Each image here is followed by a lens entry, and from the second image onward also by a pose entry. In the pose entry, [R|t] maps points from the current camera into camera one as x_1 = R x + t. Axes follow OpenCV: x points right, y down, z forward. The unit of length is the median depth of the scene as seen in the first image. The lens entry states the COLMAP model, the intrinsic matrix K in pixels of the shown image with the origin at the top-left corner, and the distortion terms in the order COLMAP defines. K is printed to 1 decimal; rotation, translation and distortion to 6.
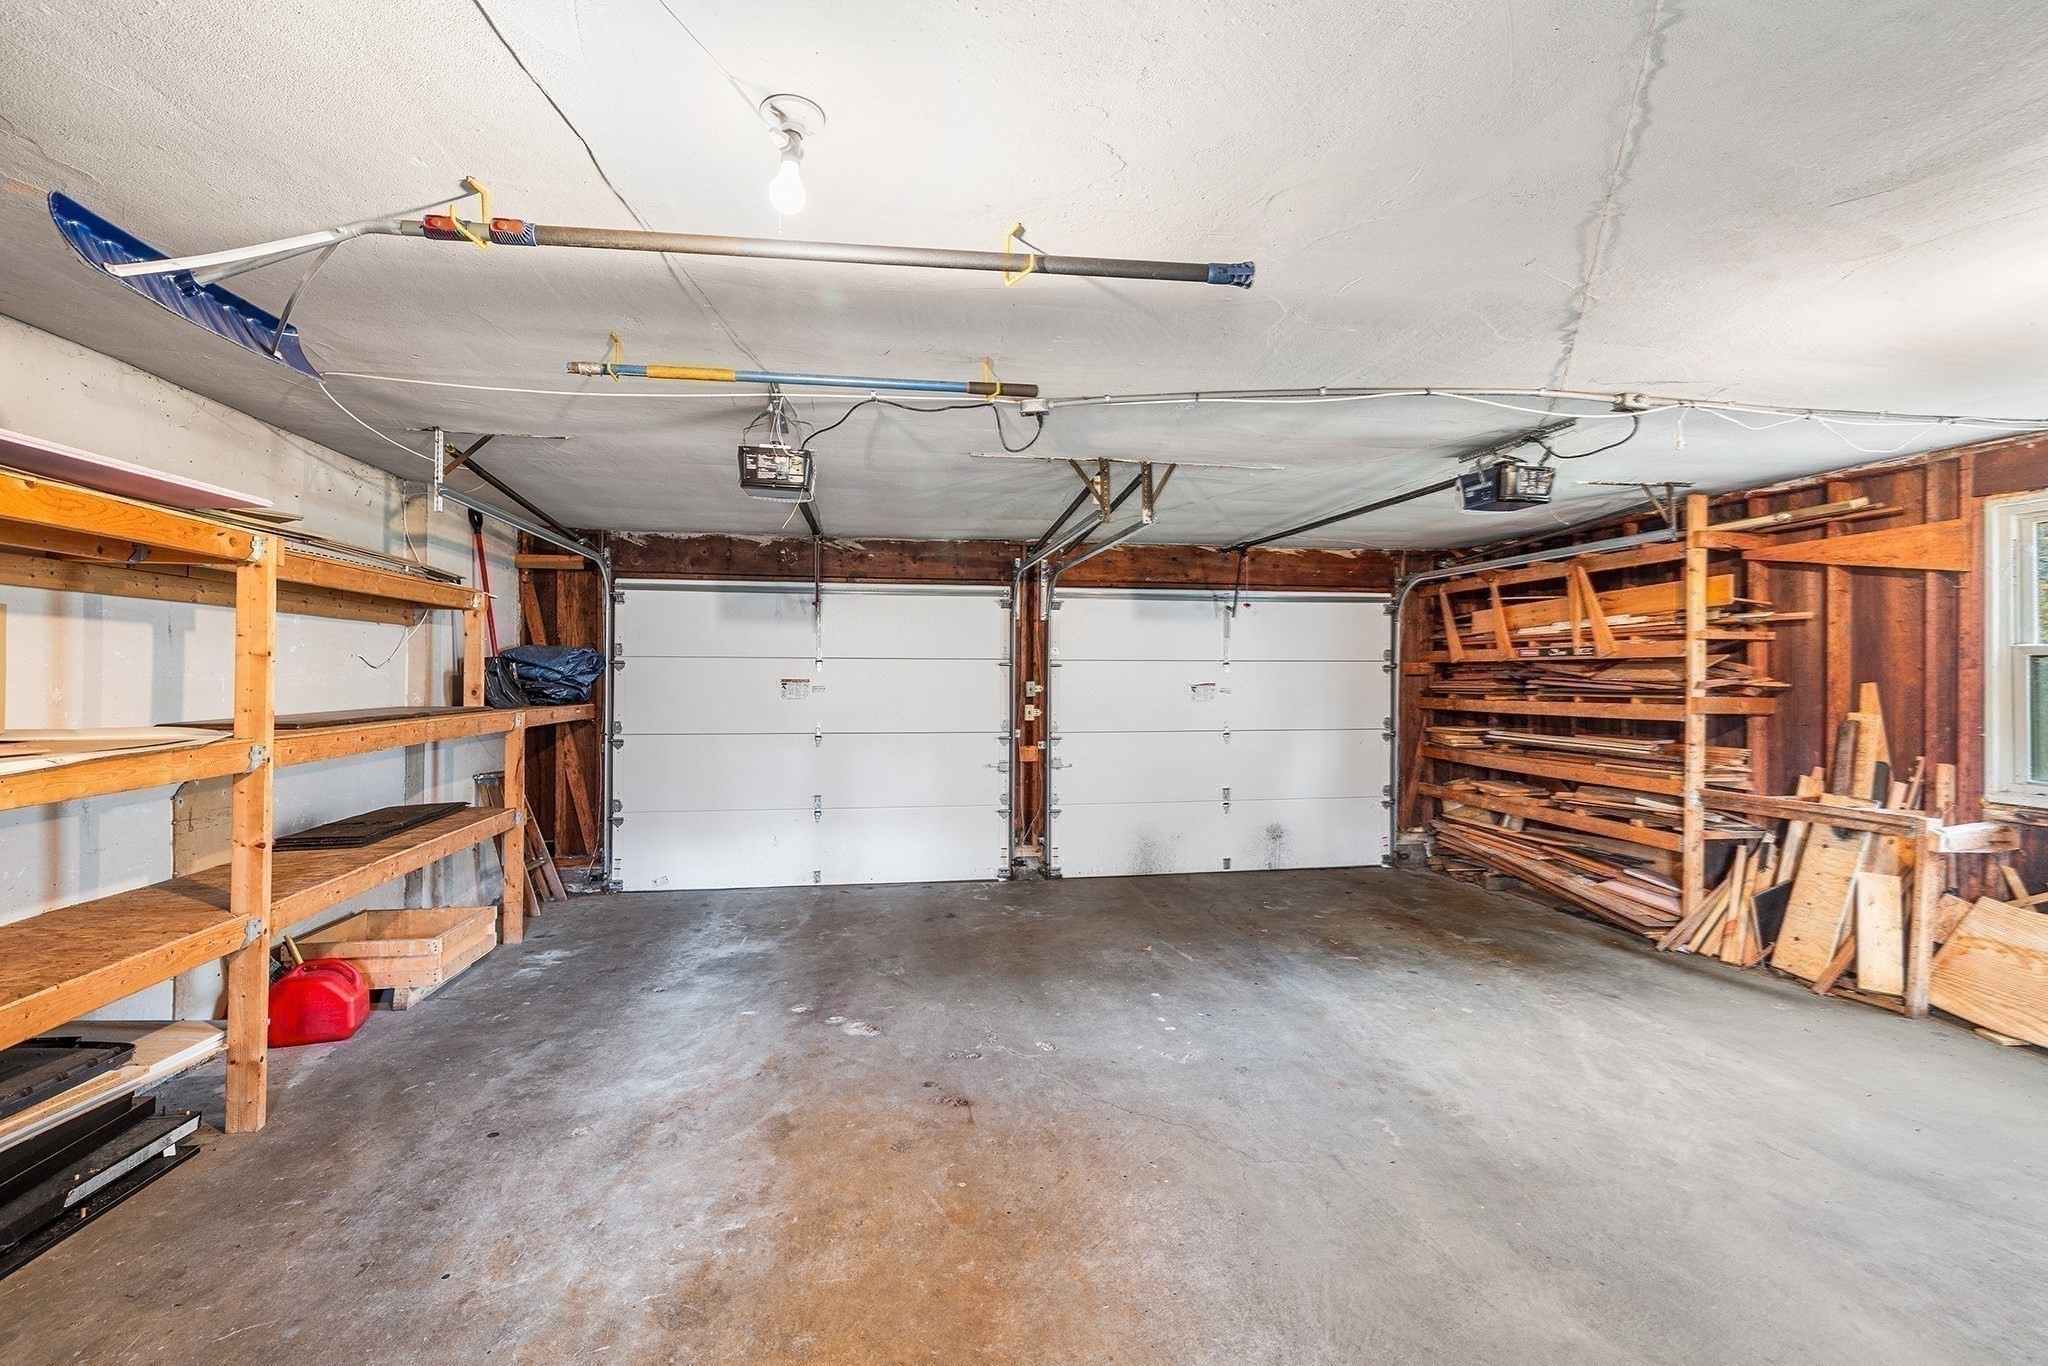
lens RADIAL K [[881.6, 0, 1014.5], [0, 881.6, 672.9], [0, 0, 1]] dist [-0.001371, -0.000065]
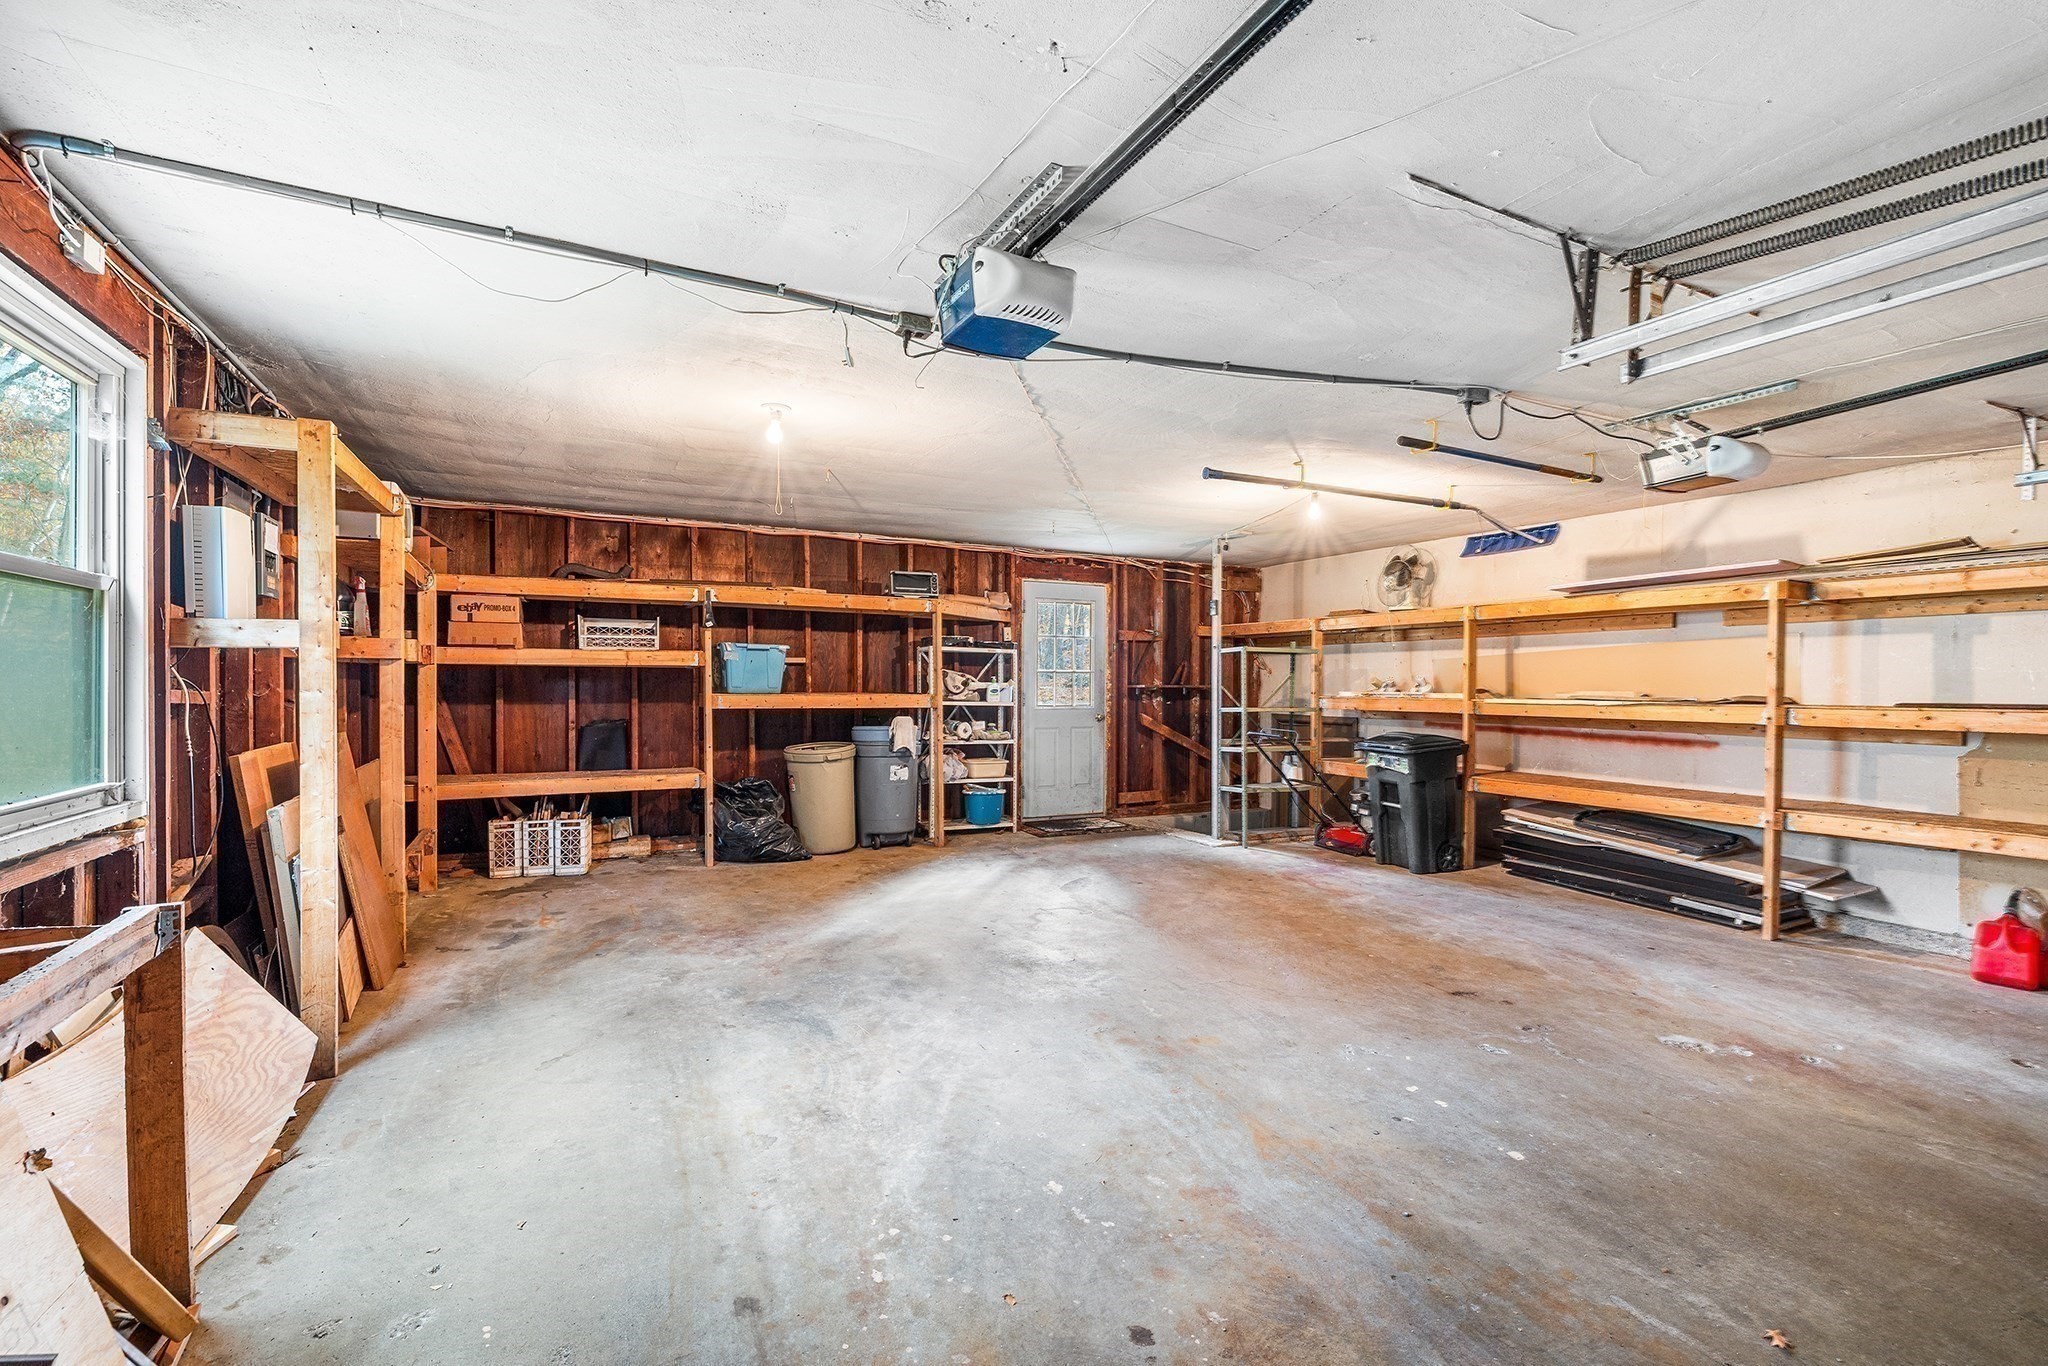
lens RADIAL K [[881.6, 0, 1028.0], [0, 881.6, 684.7], [0, 0, 1]] dist [-0.001371, -0.000065]
pose [[-0.950502, -0.010982, -0.310523, 0.831777], [-0.010601, 0.999940, -0.002914, 0.046727], [0.310536, 0.000522, -0.950561, 1.806406]]
